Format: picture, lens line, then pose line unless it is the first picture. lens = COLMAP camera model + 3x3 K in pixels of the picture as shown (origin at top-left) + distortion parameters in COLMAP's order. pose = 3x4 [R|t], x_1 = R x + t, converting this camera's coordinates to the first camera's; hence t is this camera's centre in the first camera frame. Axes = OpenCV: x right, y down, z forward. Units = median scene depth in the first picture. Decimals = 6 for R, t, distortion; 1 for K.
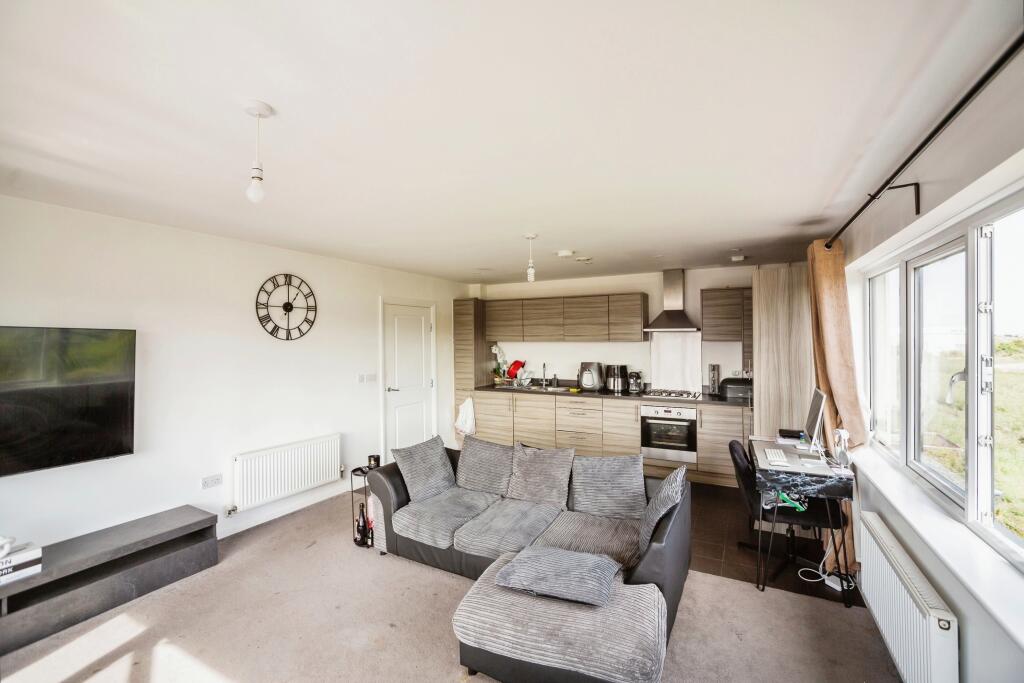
lens RADIAL K [[442.5, 0, 513.7], [0, 442.5, 341.1], [0, 0, 1]] dist [-0.020684, 0.000451]
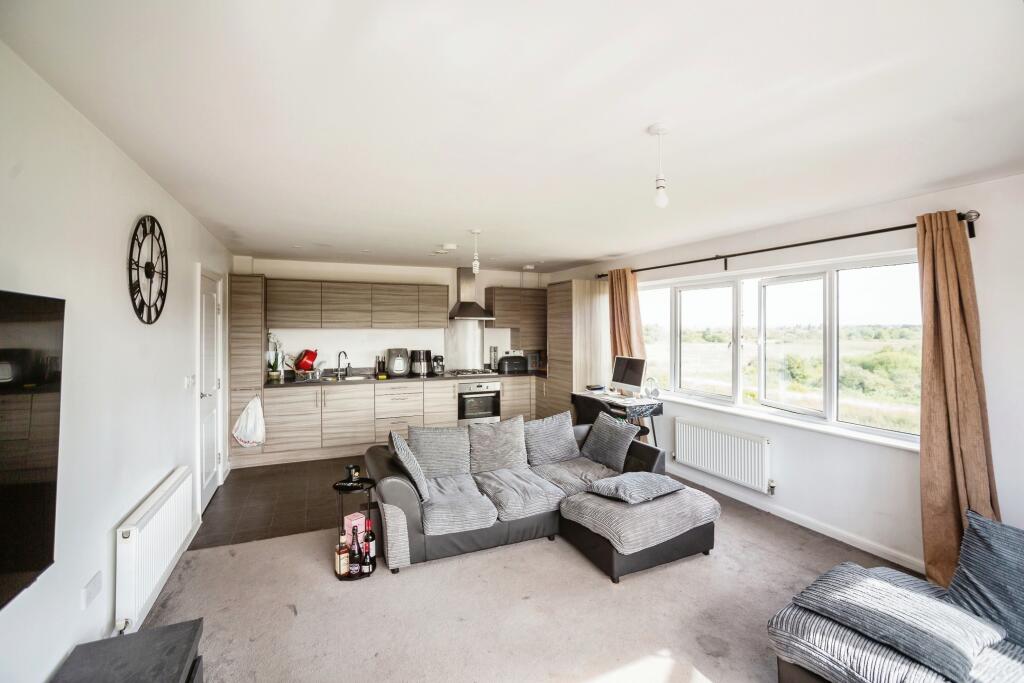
lens RADIAL K [[442.5, 0, 516.4], [0, 442.5, 324.9], [0, 0, 1]] dist [-0.020684, 0.000451]
pose [[0.614202, 0.008758, 0.789100, -0.538199], [-0.001197, 0.999948, -0.010166, 0.003769], [-0.789148, 0.005299, 0.614180, 0.175292]]
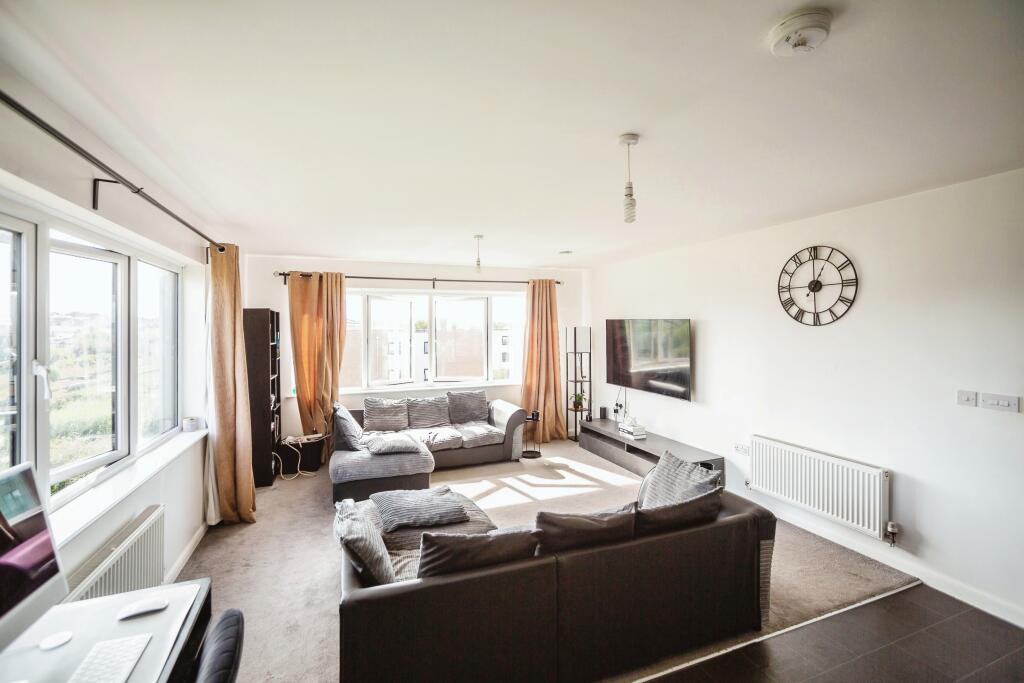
lens RADIAL K [[442.5, 0, 517.6], [0, 442.5, 327.2], [0, 0, 1]] dist [-0.020684, 0.000451]
pose [[-0.650488, 0.006141, -0.759491, 0.381263], [0.003026, 0.999980, 0.005493, -0.004369], [0.759510, 0.001275, -0.650494, 0.881558]]
